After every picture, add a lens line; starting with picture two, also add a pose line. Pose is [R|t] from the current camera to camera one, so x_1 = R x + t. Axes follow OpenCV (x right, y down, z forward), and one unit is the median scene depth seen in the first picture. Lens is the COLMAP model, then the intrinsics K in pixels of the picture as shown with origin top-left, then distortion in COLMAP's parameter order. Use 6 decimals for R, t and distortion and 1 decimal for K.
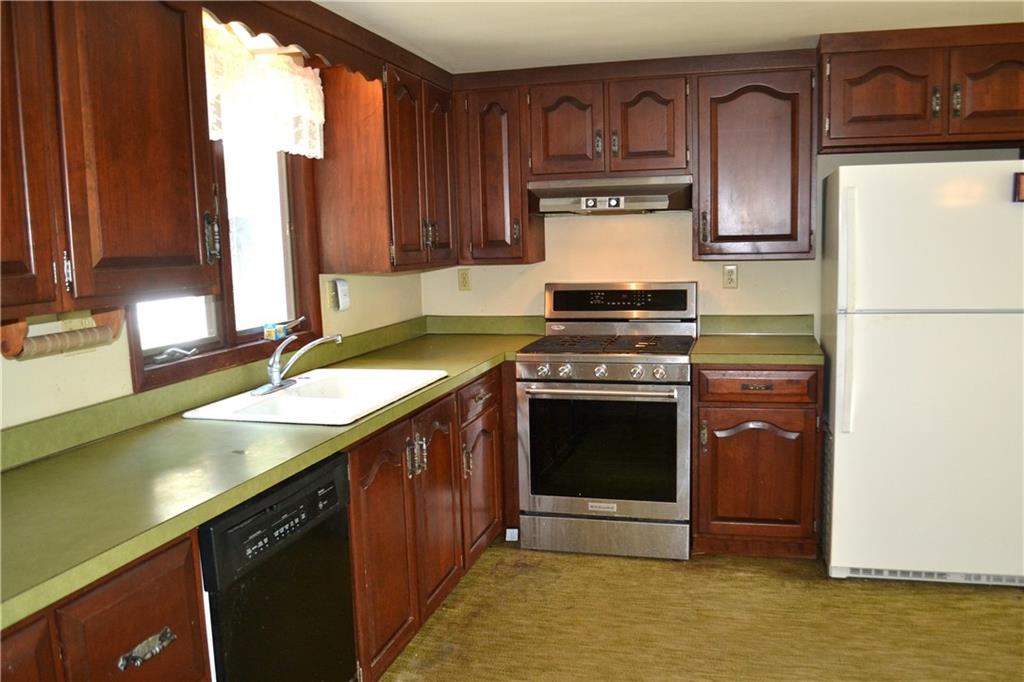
lens RADIAL K [[826.2, 0, 520.3], [0, 826.2, 348.0], [0, 0, 1]] dist [-0.077885, 0.003275]
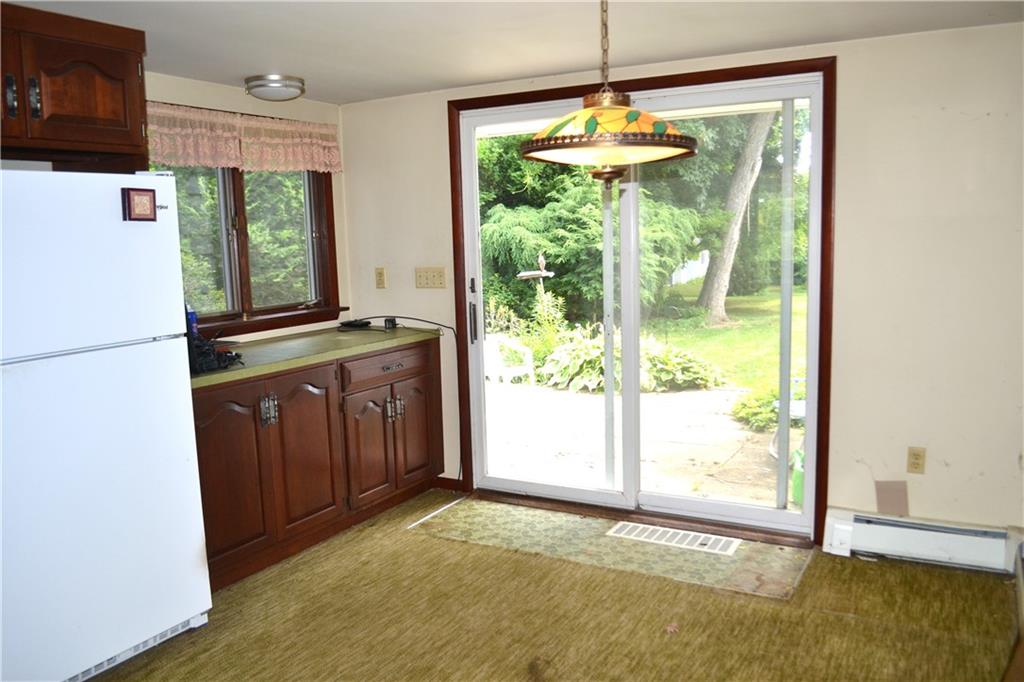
lens RADIAL K [[826.2, 0, 521.5], [0, 826.2, 344.8], [0, 0, 1]] dist [-0.077885, 0.003275]
pose [[0.242824, -0.111473, 0.963644, -0.147494], [0.148785, 0.985902, 0.076556, -0.044912], [-0.958592, 0.124786, 0.255986, 0.329894]]
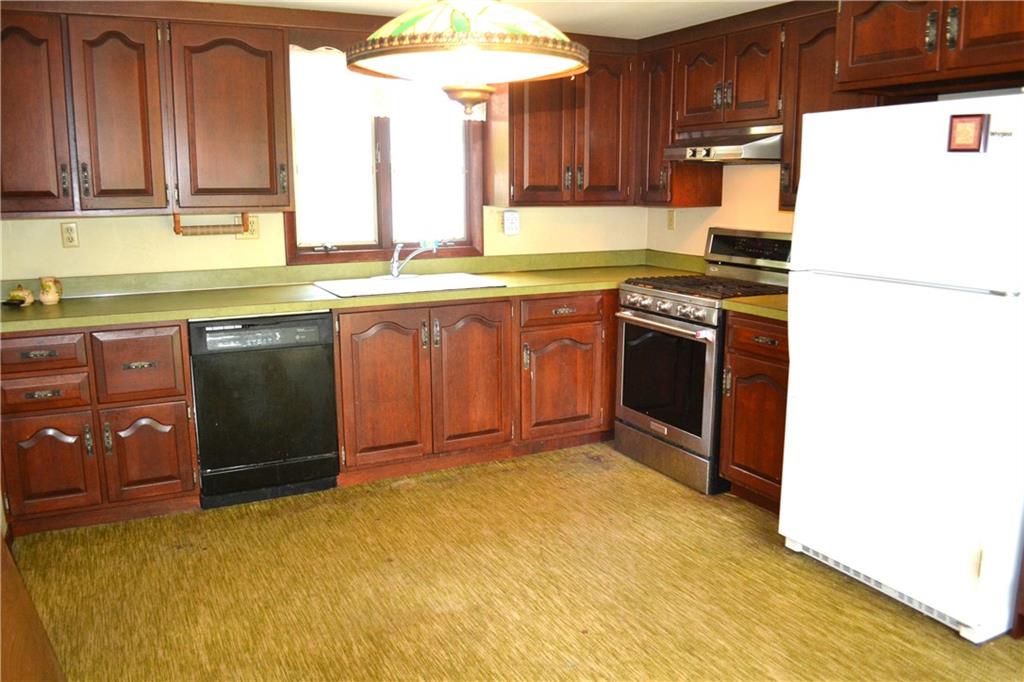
lens RADIAL K [[826.2, 0, 516.0], [0, 826.2, 343.7], [0, 0, 1]] dist [-0.077885, 0.003275]
pose [[0.667710, 0.164893, -0.725929, 0.862701], [-0.115517, 0.986298, 0.117782, -0.032245], [0.735404, 0.005212, 0.677609, 0.113358]]
